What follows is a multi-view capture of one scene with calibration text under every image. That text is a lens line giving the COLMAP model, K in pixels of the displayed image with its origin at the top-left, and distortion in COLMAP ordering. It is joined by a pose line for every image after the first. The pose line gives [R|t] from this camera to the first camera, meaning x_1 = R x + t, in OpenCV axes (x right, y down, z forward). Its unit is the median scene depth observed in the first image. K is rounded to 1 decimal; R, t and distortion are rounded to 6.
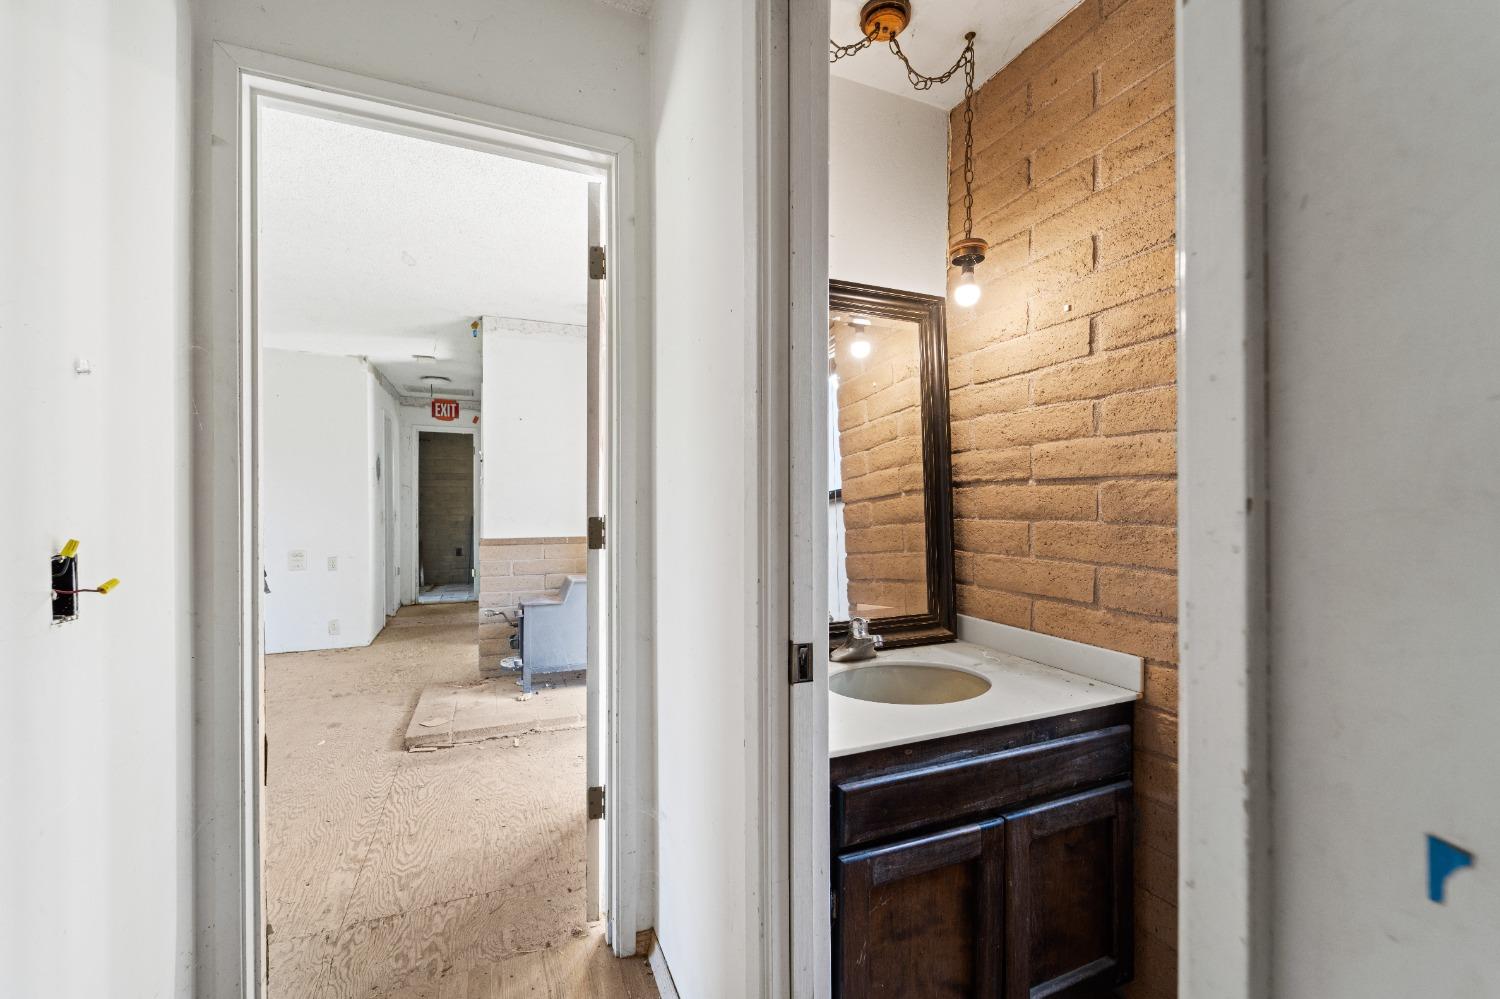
lens RADIAL K [[610.2, 0, 750.0], [0, 610.2, 499.5], [0, 0, 1]] dist [-0.004594, -0.000565]
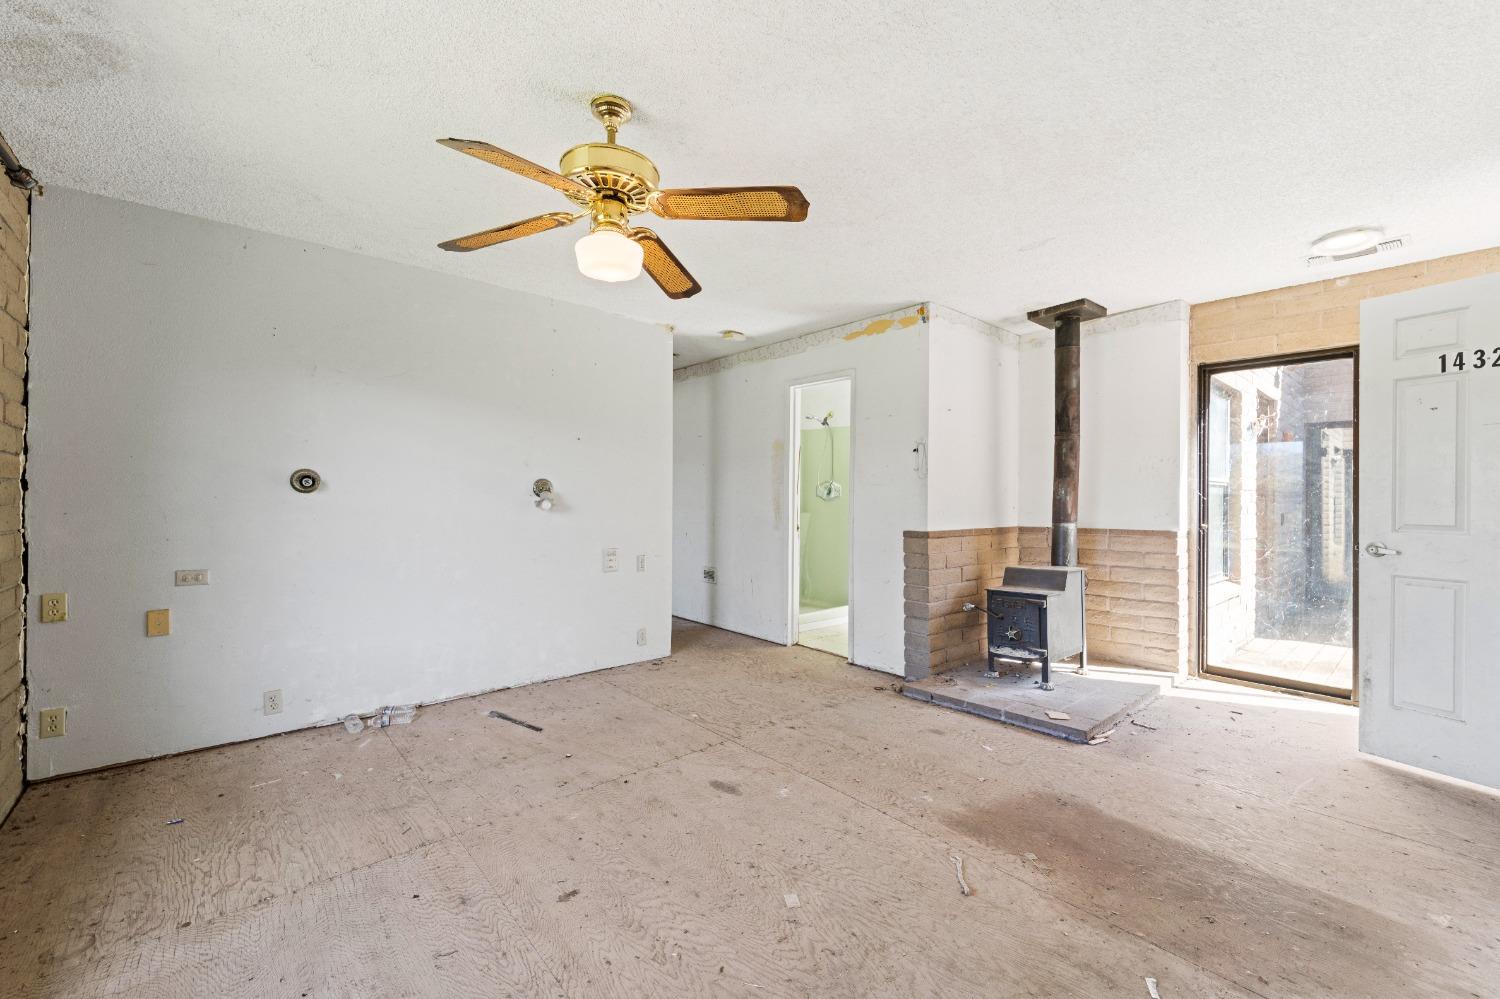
lens RADIAL K [[610.2, 0, 750.0], [0, 610.2, 499.5], [0, 0, 1]] dist [-0.004594, -0.000565]
pose [[0.953921, 0.005103, 0.300015, -0.561504], [-0.007840, 0.999938, 0.007920, 0.004555], [-0.299956, -0.009907, 0.953902, 0.090615]]
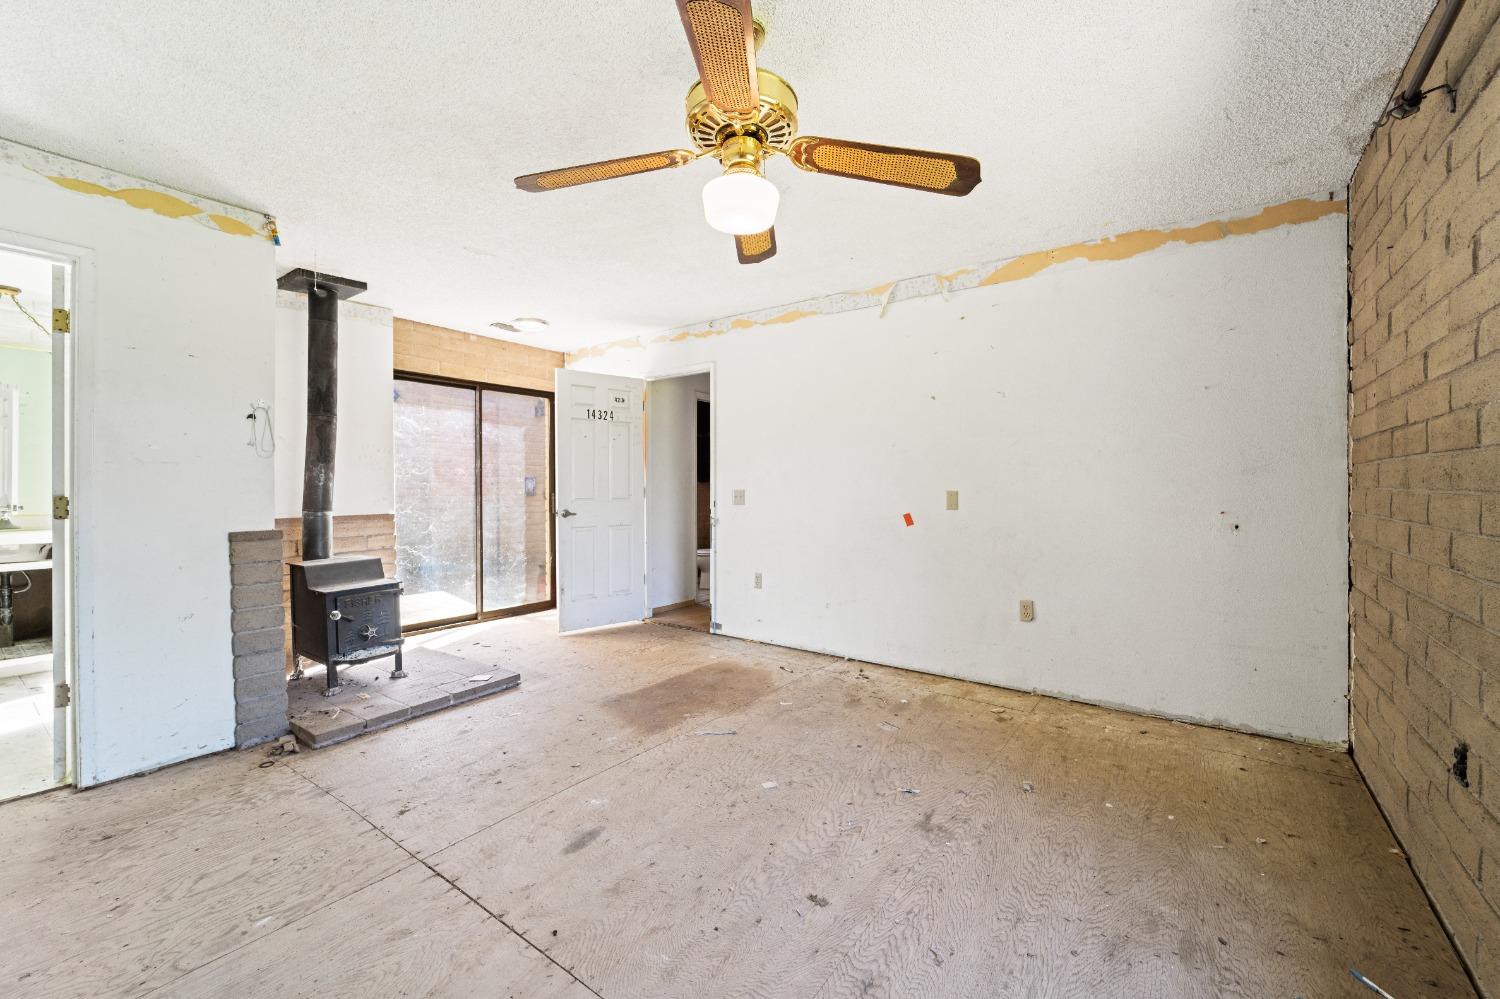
lens RADIAL K [[610.2, 0, 750.0], [0, 610.2, 499.5], [0, 0, 1]] dist [-0.004594, -0.000565]
pose [[-0.502572, -0.015542, 0.864395, -0.746741], [0.000333, 0.999835, 0.018171, 0.008712], [-0.864535, 0.009420, -0.502484, 0.490728]]
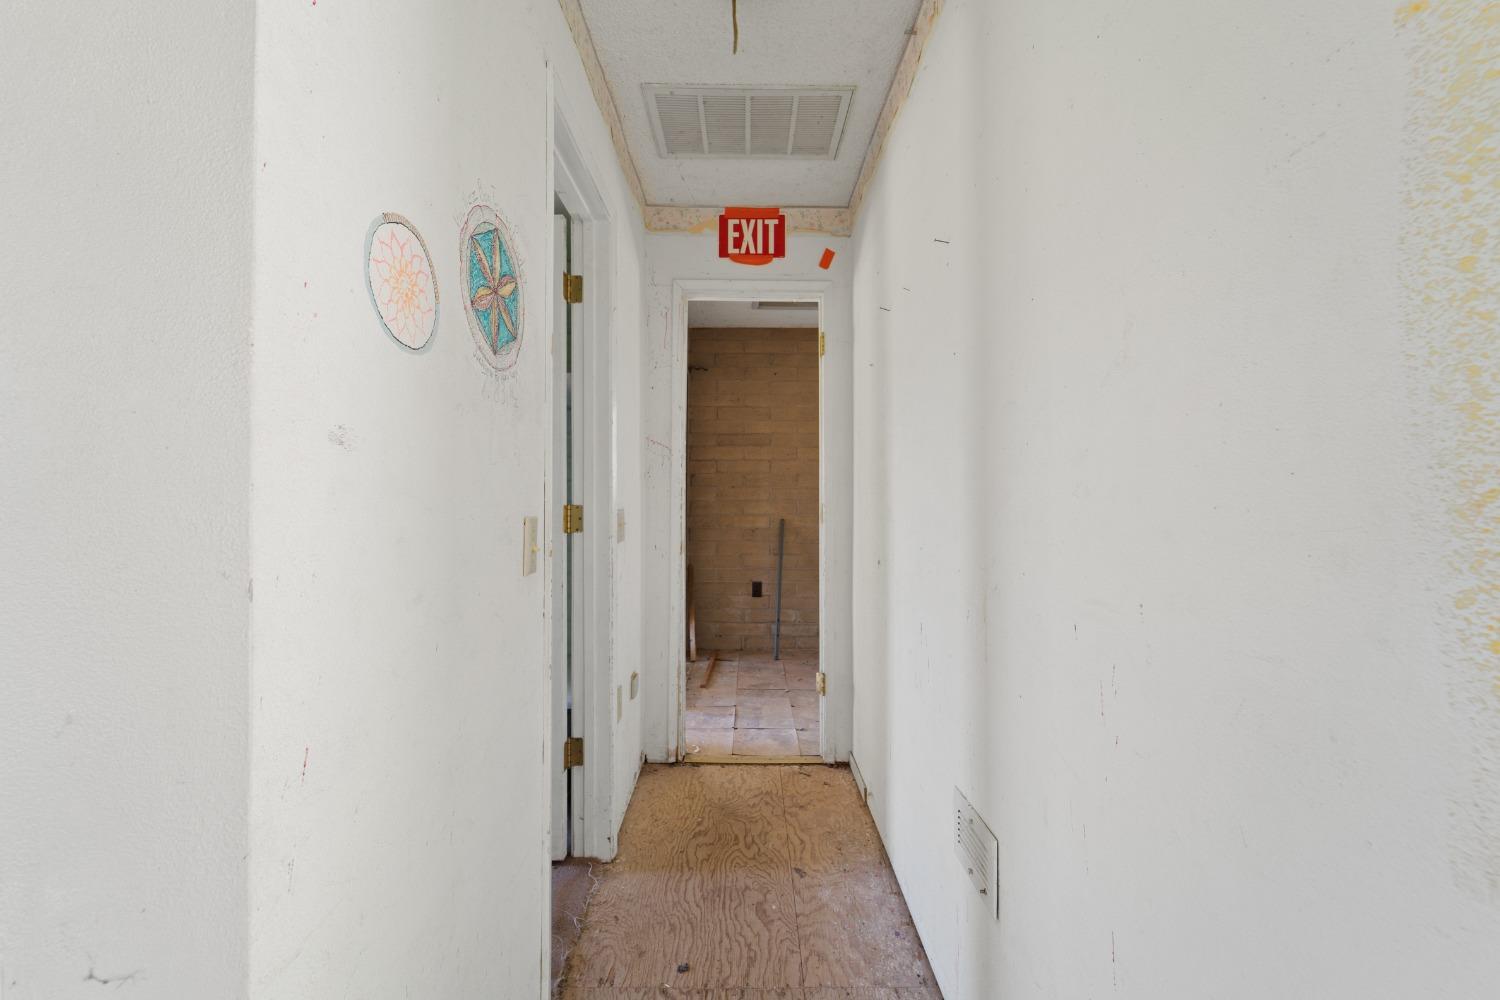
lens RADIAL K [[610.2, 0, 750.0], [0, 610.2, 500.0], [0, 0, 1]] dist [-0.004594, -0.000565]
pose [[0.923116, 0.007676, -0.384446, -0.360609], [-0.004962, 0.999955, 0.008051, 0.010390], [0.384490, -0.005525, 0.923113, 0.662632]]
